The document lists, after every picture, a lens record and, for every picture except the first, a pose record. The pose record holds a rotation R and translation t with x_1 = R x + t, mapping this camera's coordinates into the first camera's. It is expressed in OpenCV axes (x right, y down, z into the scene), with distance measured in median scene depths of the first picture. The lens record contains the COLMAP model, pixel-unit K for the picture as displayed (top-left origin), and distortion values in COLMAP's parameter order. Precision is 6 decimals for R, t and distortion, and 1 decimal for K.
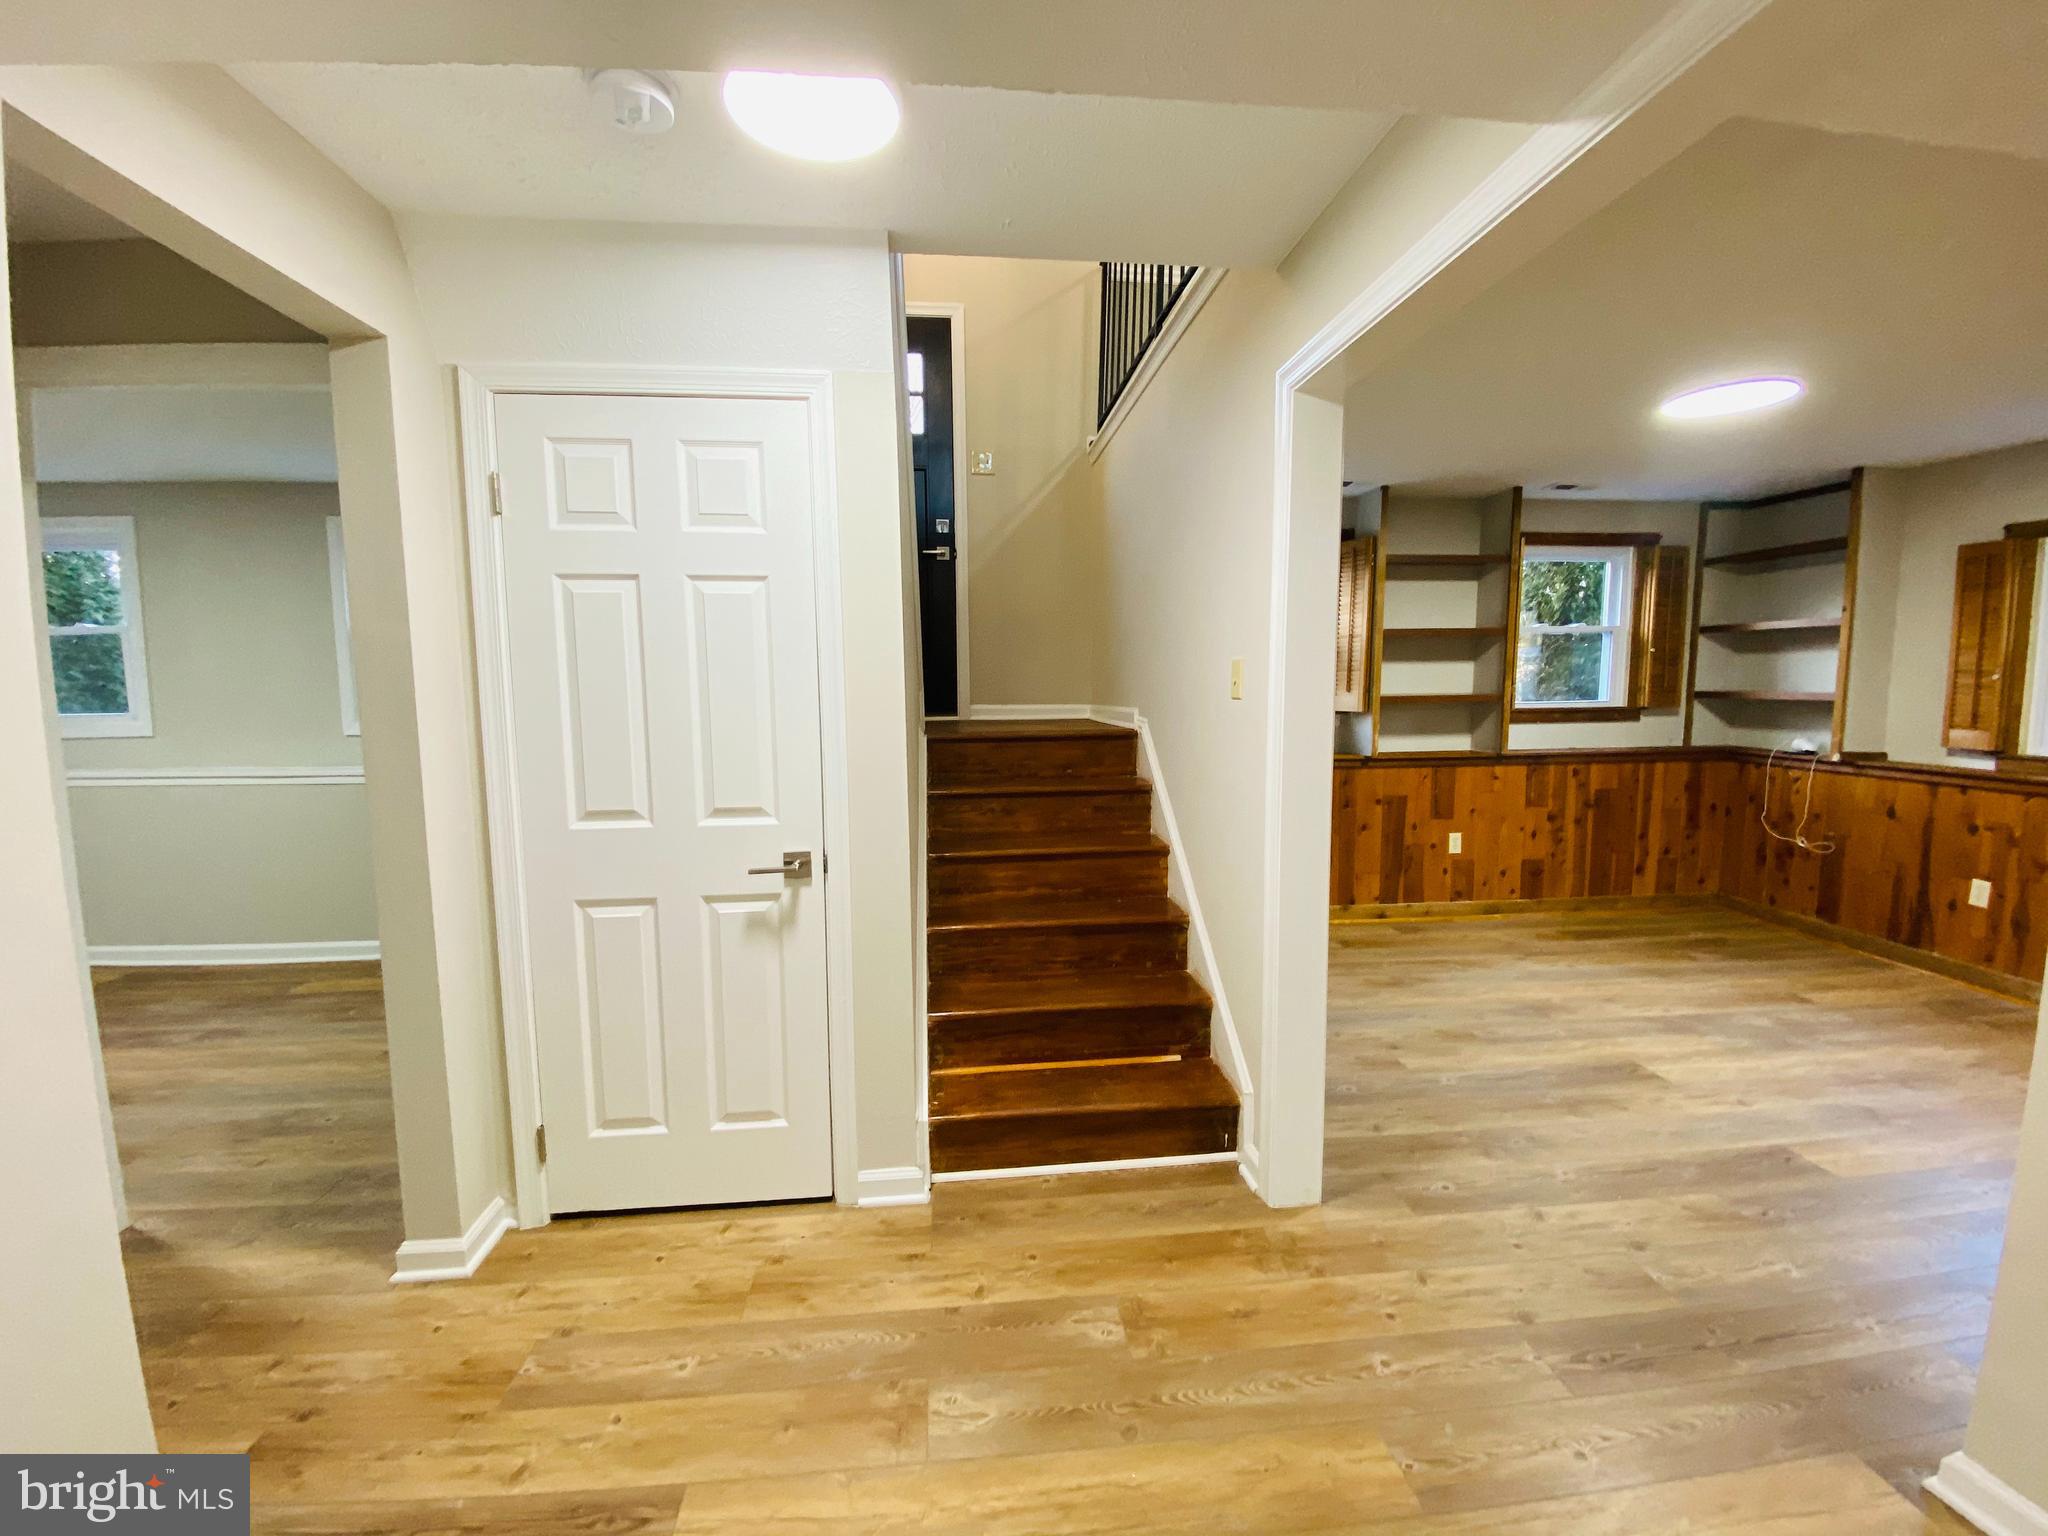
lens RADIAL K [[835.2, 0, 1024.0], [0, 835.2, 768.0], [0, 0, 1]] dist [0.000658, -0.011345]
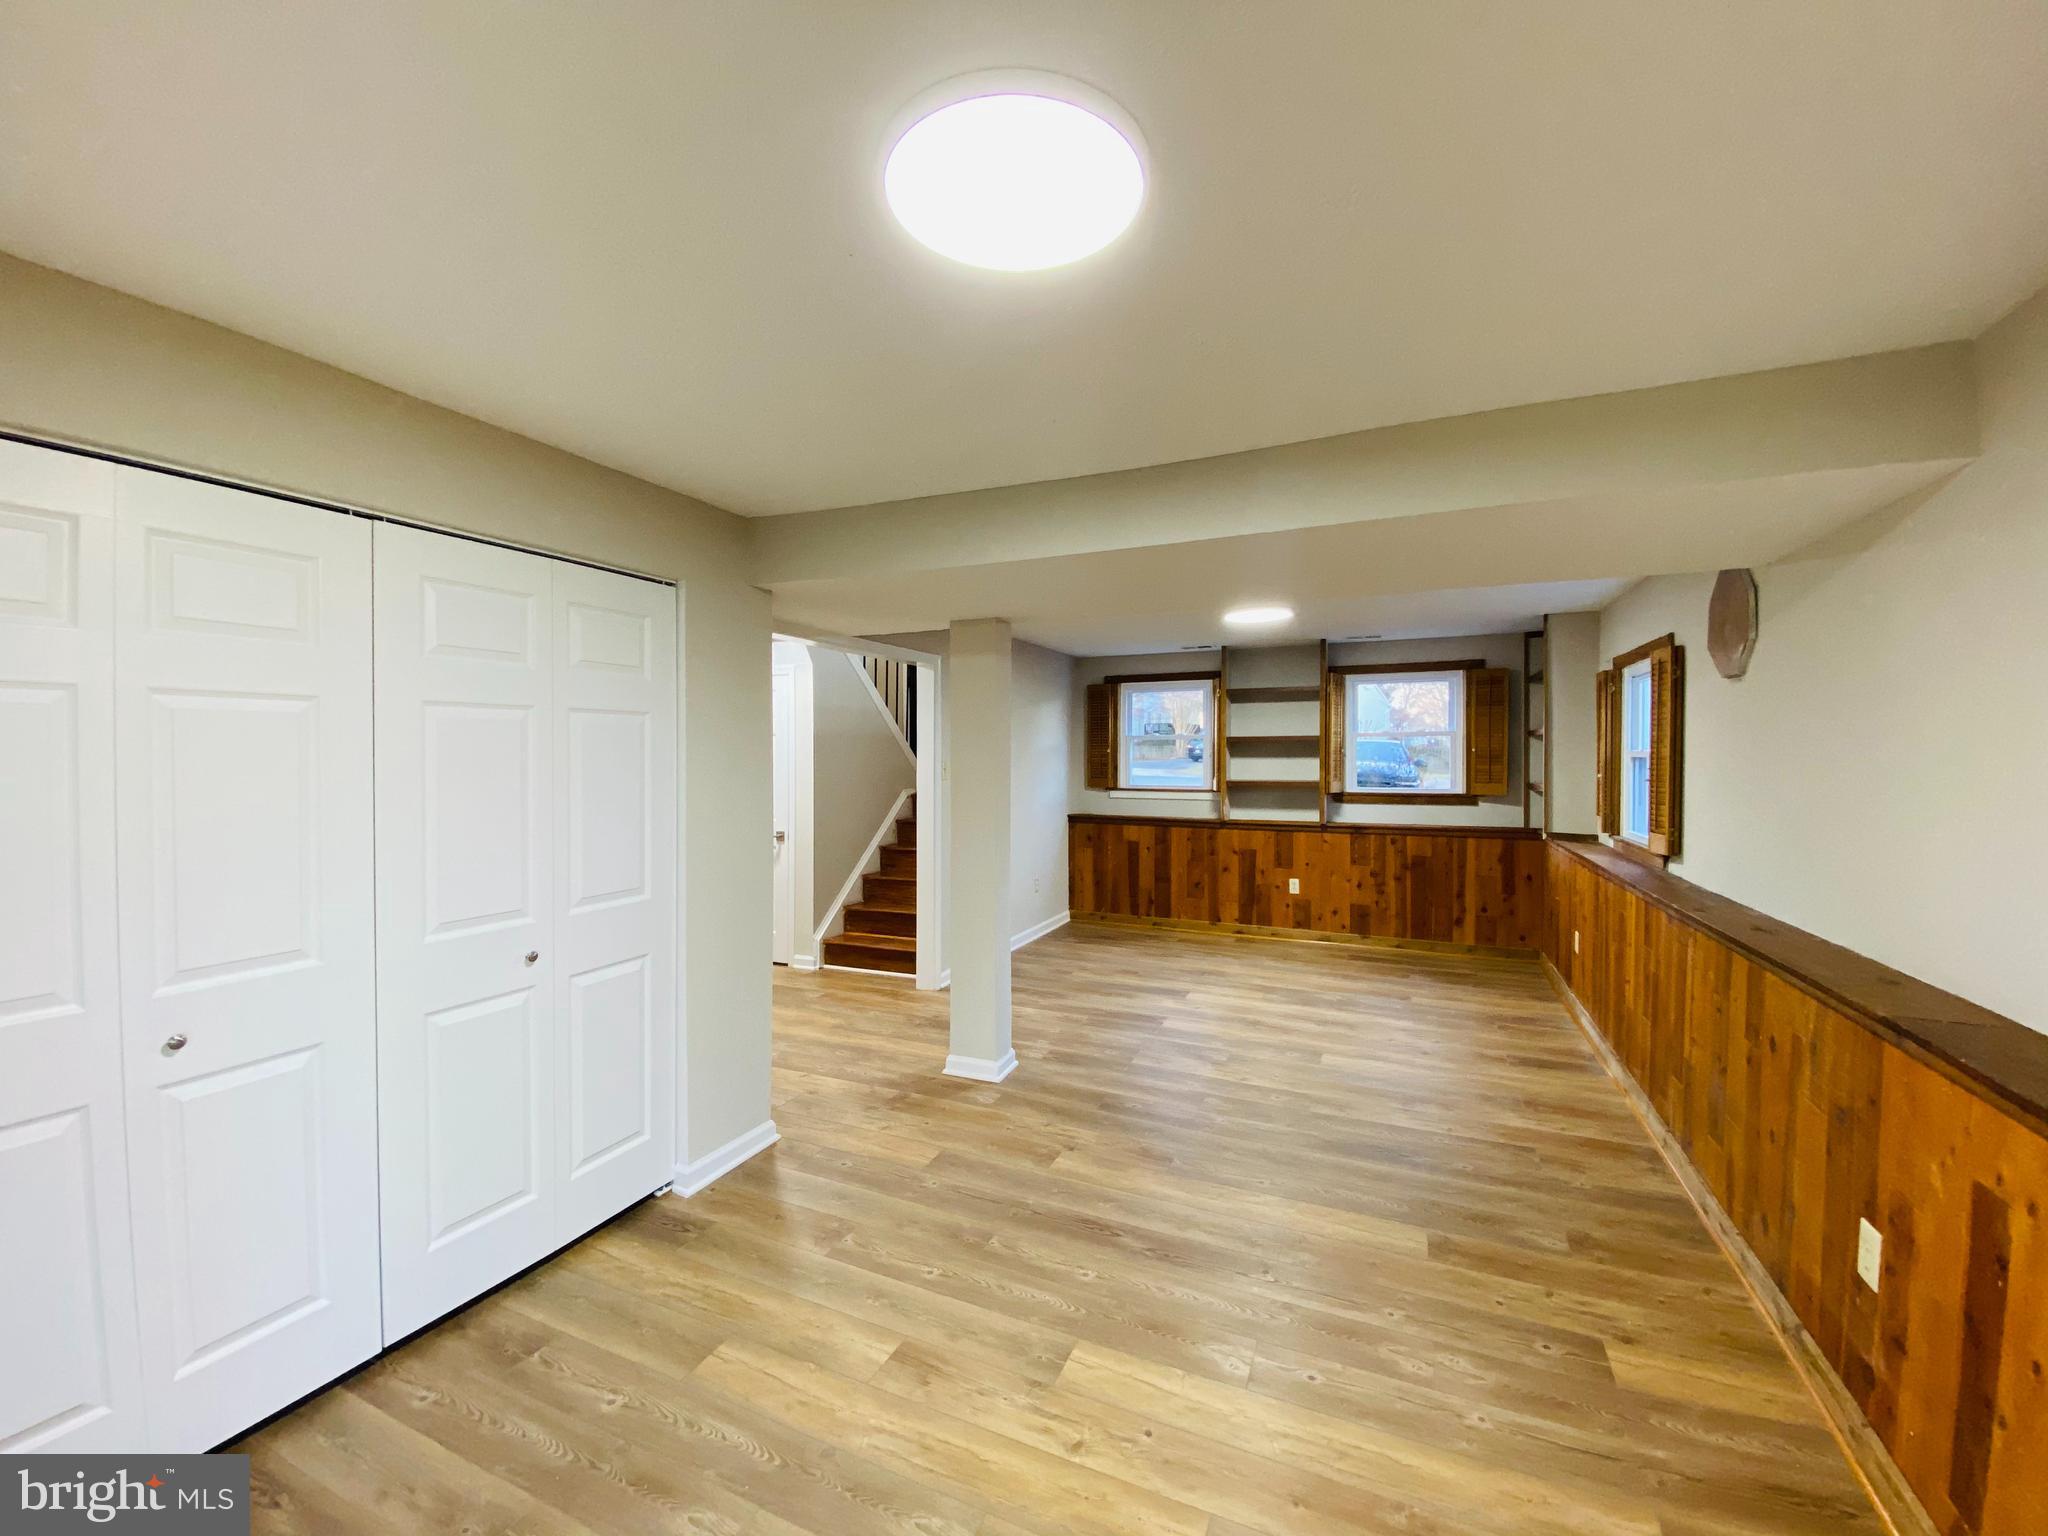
lens RADIAL K [[826.6, 0, 1024.0], [0, 826.6, 768.0], [0, 0, 1]] dist [0.029851, -0.022947]
pose [[0.865761, 0.014218, -0.500256, 0.830391], [-0.059960, 0.995343, -0.075479, 0.024590], [0.496853, 0.095342, 0.862581, -0.461576]]
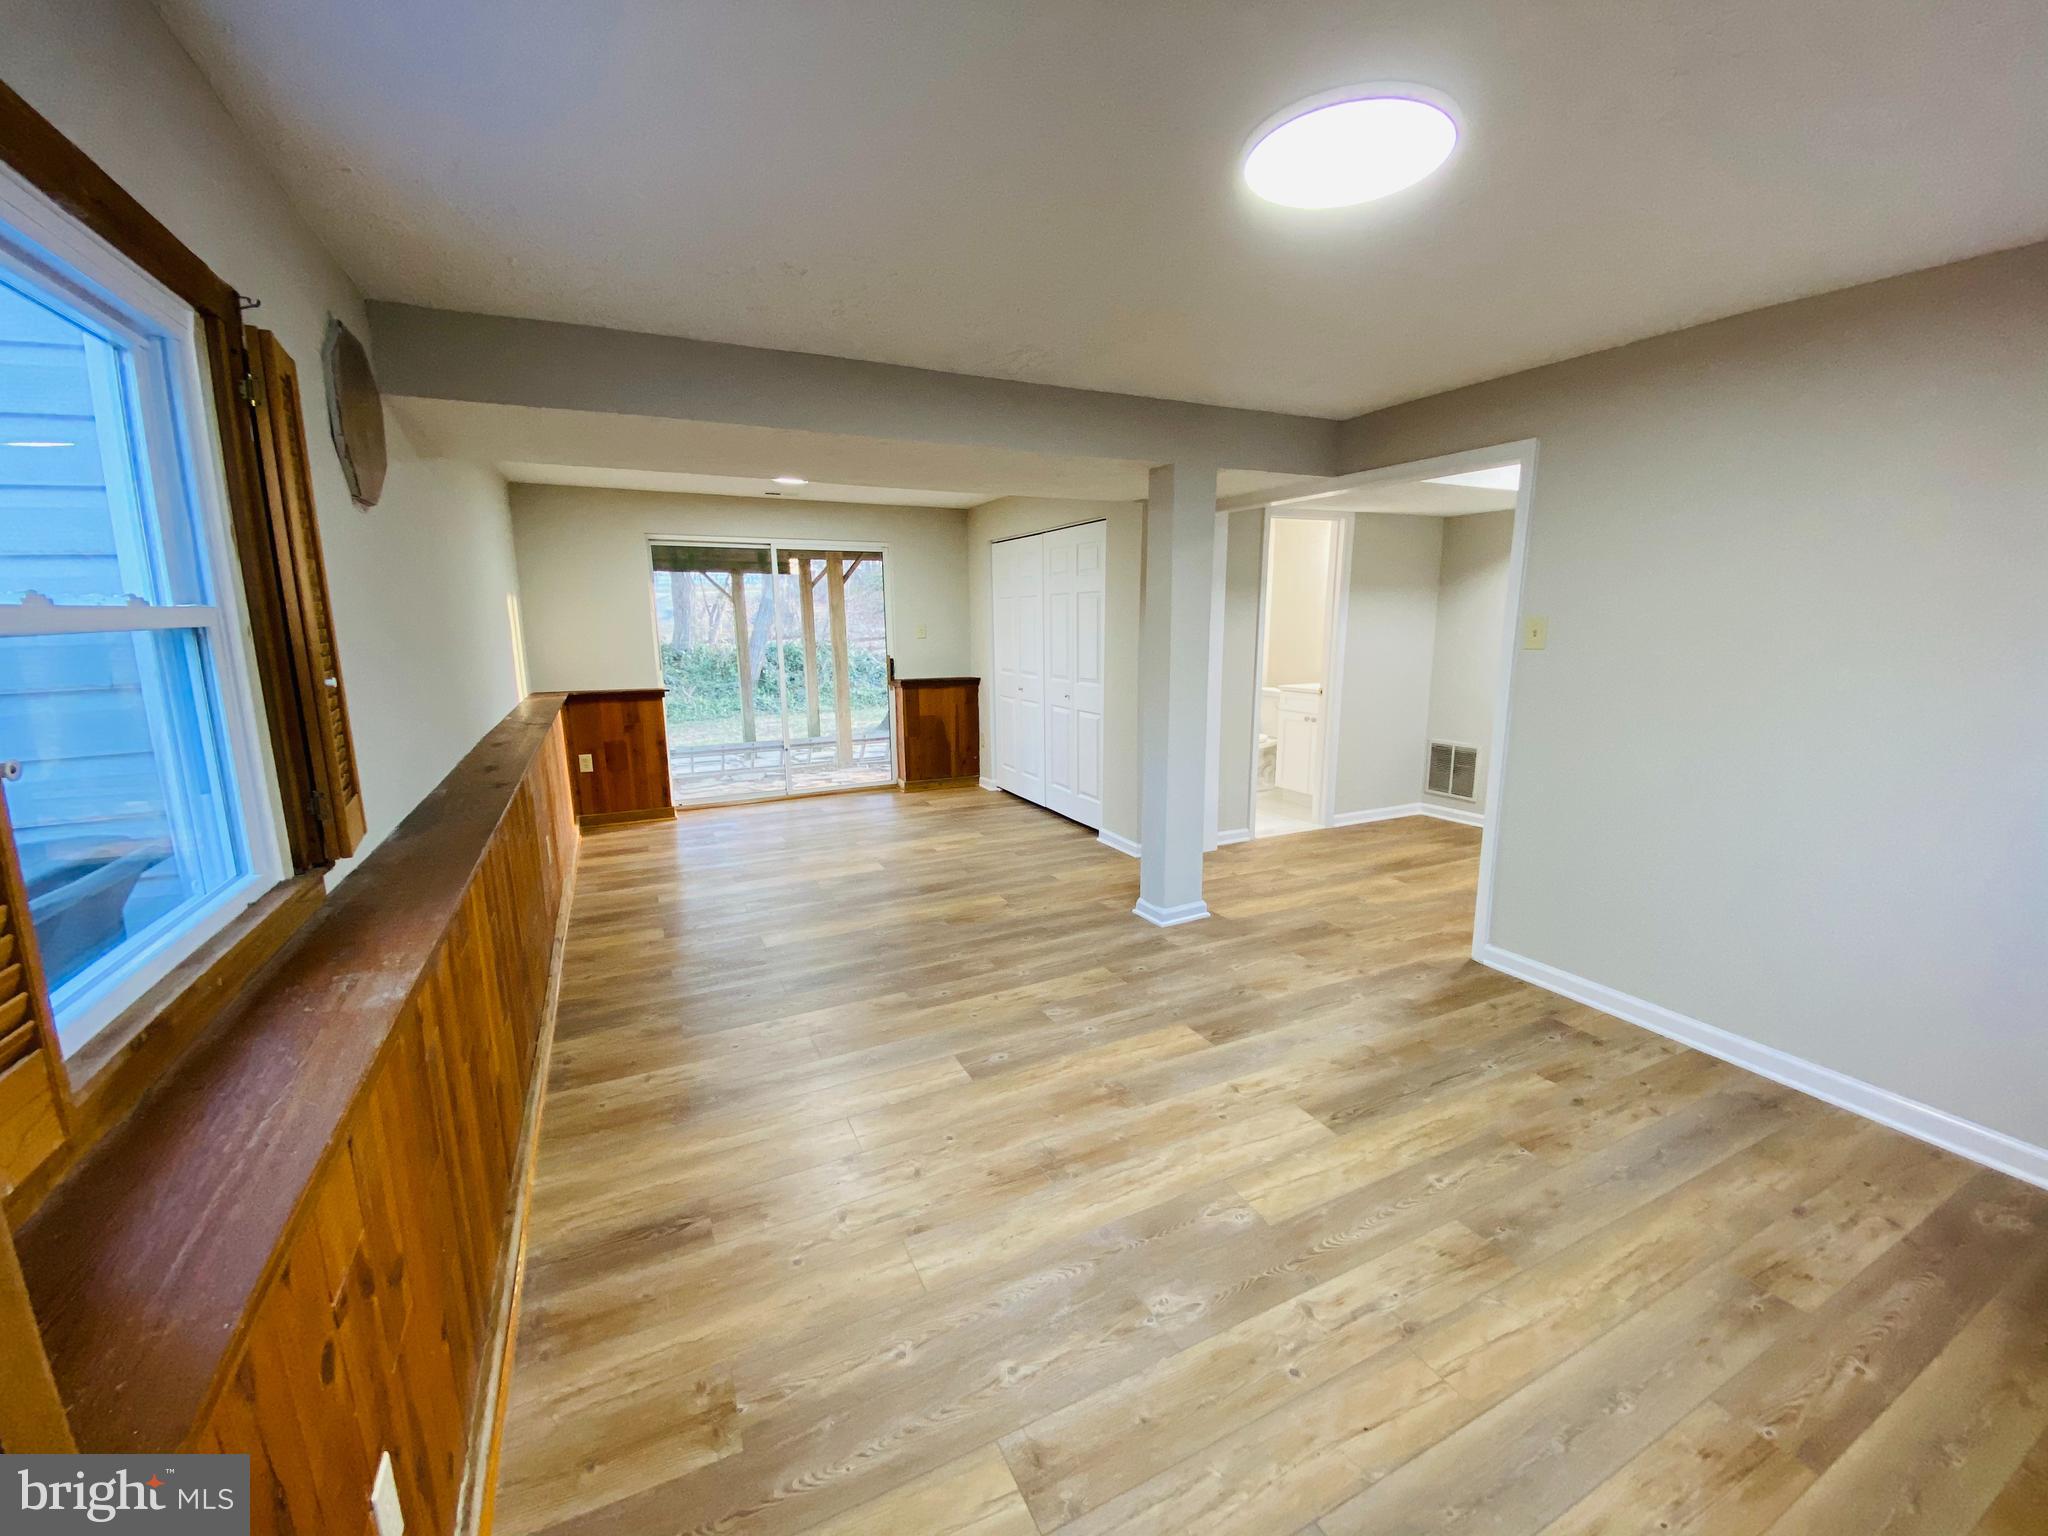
lens RADIAL K [[826.6, 0, 1024.0], [0, 826.6, 768.0], [0, 0, 1]] dist [0.029851, -0.022947]
pose [[-0.936992, 0.071893, -0.341873, 0.814907], [-0.032324, 0.956556, 0.289750, -0.135651], [0.347852, 0.282545, -0.893962, 0.973903]]
